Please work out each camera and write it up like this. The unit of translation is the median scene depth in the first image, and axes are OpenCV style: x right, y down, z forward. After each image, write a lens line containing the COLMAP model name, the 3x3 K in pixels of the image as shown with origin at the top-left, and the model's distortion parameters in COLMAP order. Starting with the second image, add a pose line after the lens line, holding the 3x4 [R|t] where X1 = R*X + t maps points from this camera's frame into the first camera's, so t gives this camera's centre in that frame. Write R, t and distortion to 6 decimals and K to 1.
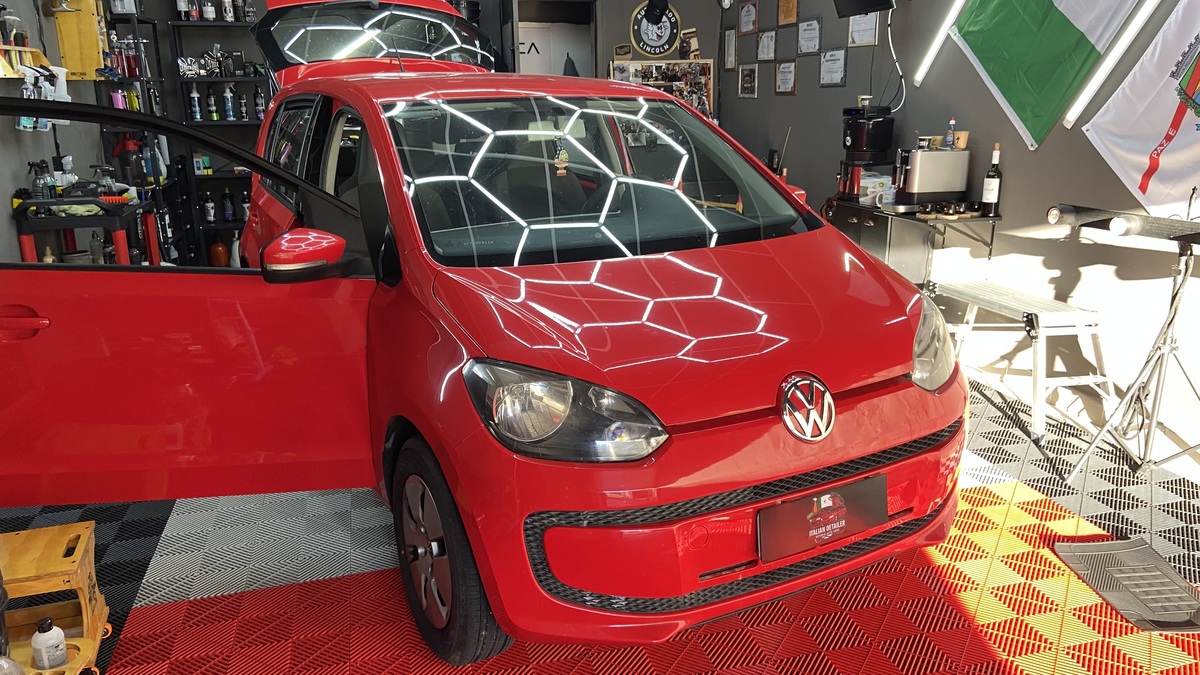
lens RADIAL K [[875.0, 0, 600.0], [0, 875.0, 337.5], [0, 0, 1]] dist [0.104933, -0.004091]
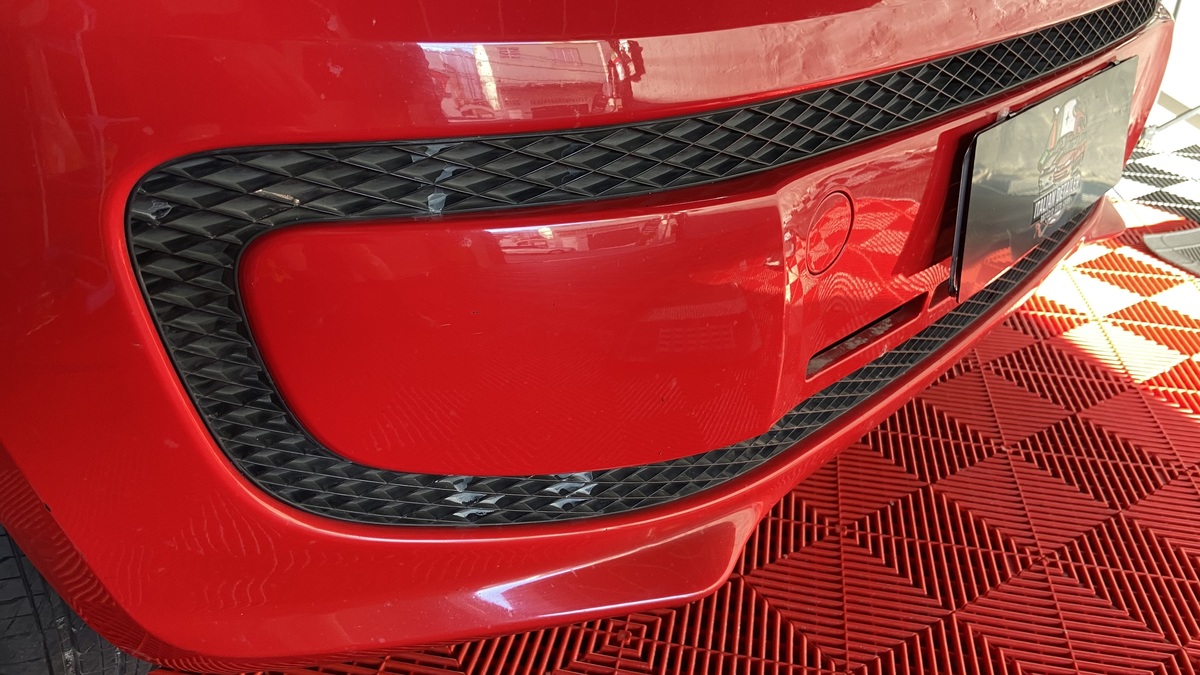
lens RADIAL K [[875.0, 0, 600.0], [0, 875.0, 337.5], [0, 0, 1]] dist [0.104933, -0.004091]
pose [[0.946433, -0.120154, 0.299714, -0.047410], [0.051915, 0.972737, 0.226027, 0.191818], [-0.318700, -0.198359, 0.926868, 0.754219]]
